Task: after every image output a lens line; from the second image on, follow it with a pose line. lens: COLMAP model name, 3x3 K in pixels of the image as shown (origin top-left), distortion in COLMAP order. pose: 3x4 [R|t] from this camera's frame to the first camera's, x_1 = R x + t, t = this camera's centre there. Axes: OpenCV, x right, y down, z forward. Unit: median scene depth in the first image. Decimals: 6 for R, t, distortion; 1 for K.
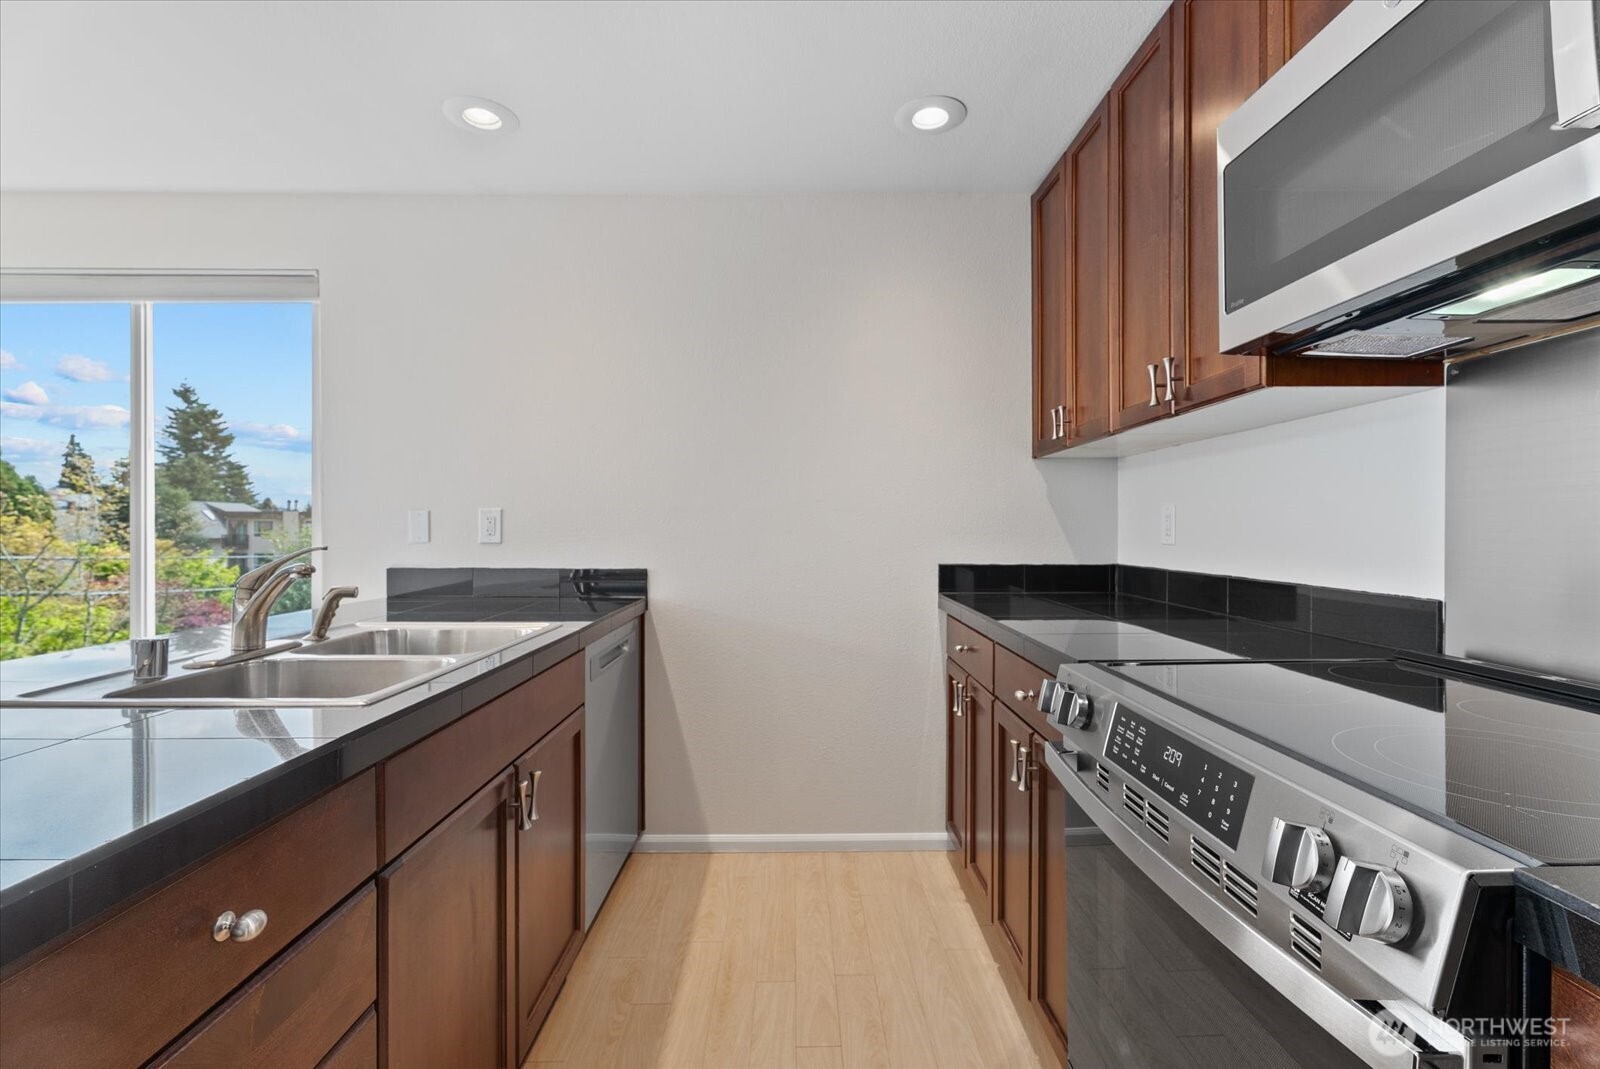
lens RADIAL K [[715.8, 0, 794.8], [0, 715.8, 531.8], [0, 0, 1]] dist [0.002985, -0.001799]
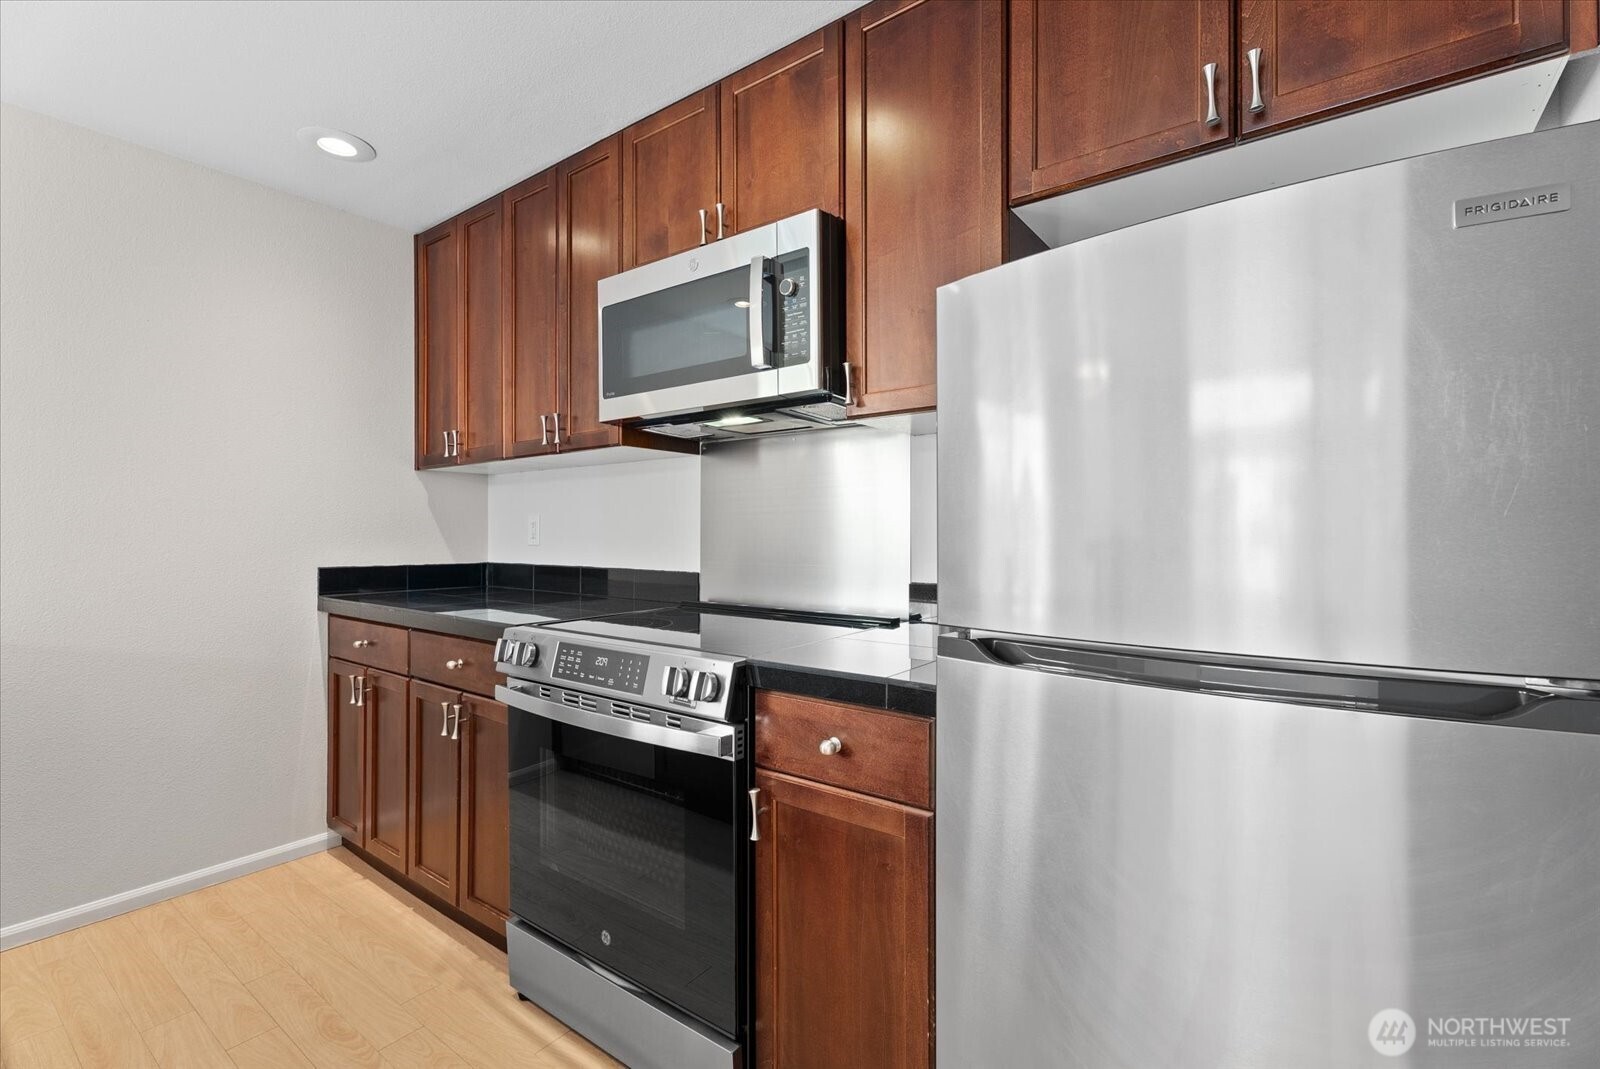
lens RADIAL K [[715.8, 0, 800.6], [0, 715.8, 533.8], [0, 0, 1]] dist [0.002985, -0.001799]
pose [[0.602615, 0.002516, 0.798028, -0.396861], [0.001522, 0.999990, -0.004302, 0.006023], [-0.798030, 0.003807, 0.602605, -0.305919]]
